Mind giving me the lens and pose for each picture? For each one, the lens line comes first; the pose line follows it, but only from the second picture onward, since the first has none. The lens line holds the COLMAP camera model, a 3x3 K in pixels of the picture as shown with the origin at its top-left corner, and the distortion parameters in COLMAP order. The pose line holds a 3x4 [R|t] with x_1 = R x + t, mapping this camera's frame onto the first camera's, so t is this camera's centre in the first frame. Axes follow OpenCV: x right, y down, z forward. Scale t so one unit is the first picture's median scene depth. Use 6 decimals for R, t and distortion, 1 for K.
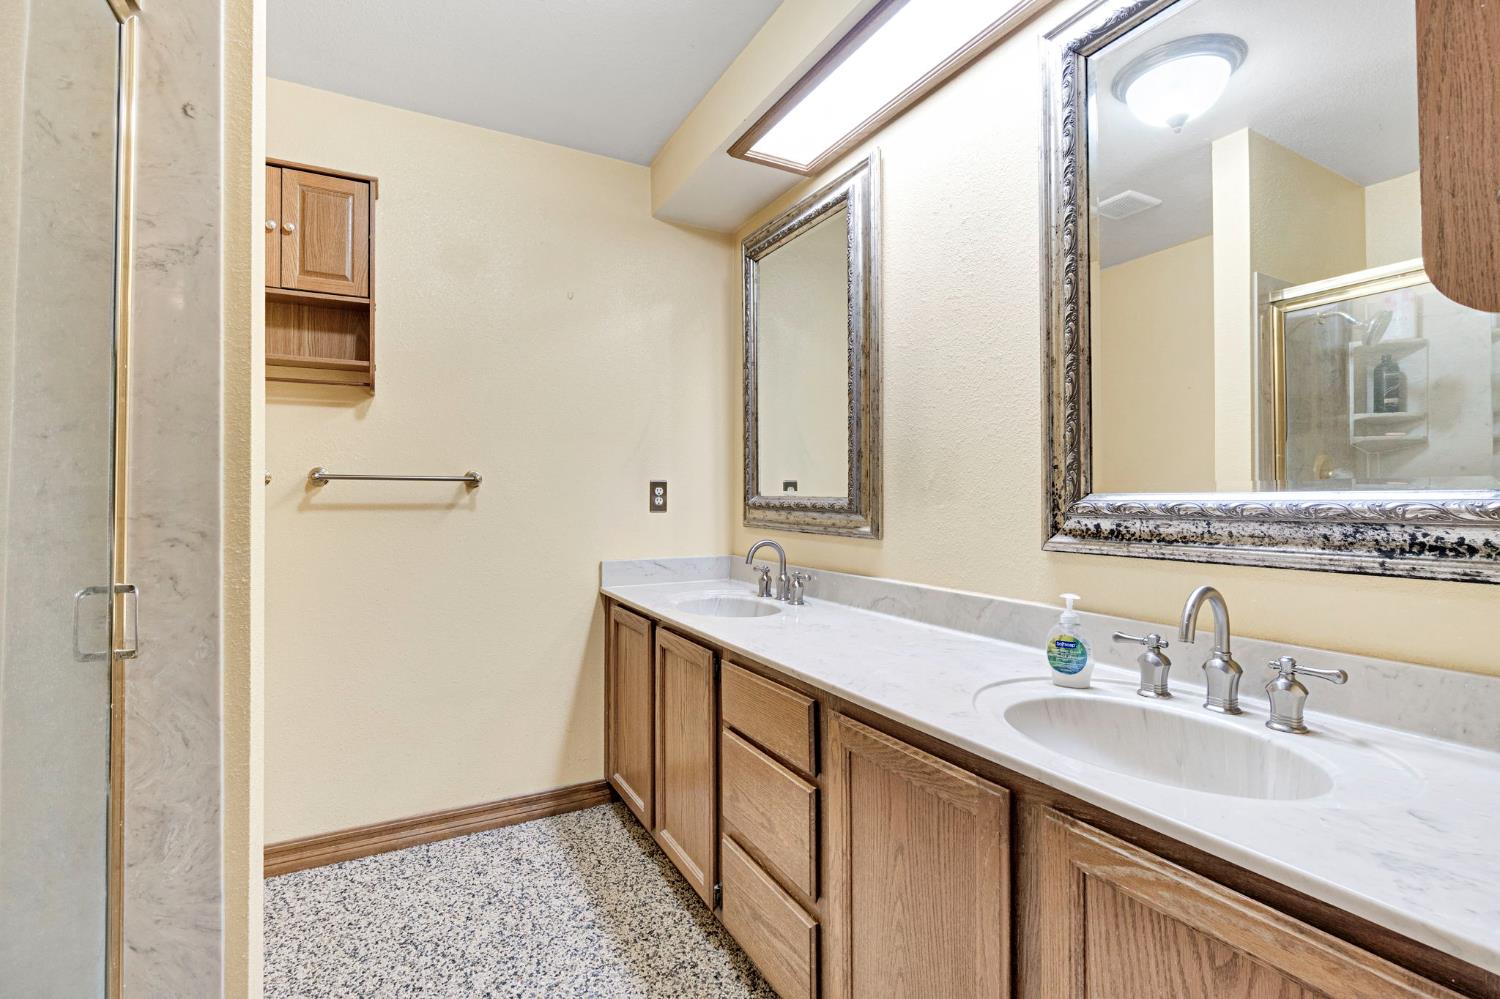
lens RADIAL K [[638.9, 0, 749.7], [0, 638.9, 495.6], [0, 0, 1]] dist [-0.002956, -0.000132]
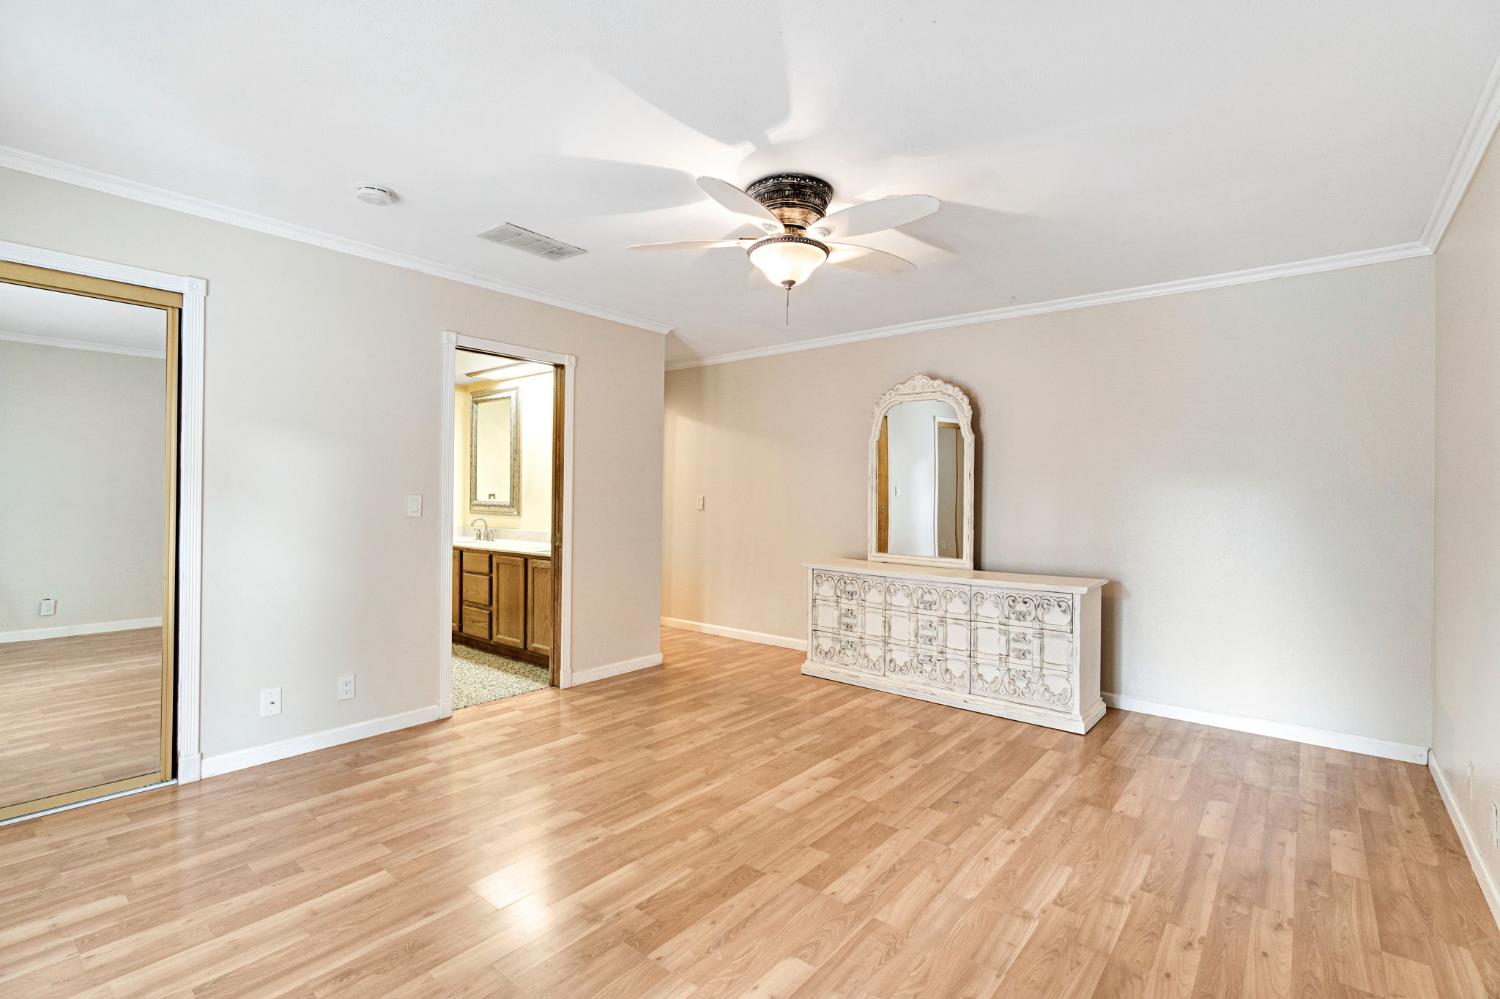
lens RADIAL K [[638.9, 0, 749.7], [0, 638.9, 495.6], [0, 0, 1]] dist [-0.002956, -0.000132]
pose [[0.916912, 0.008464, 0.399000, -0.002634], [-0.008806, 0.999961, -0.000977, -0.031316], [-0.398992, -0.002618, 0.916950, -1.982597]]
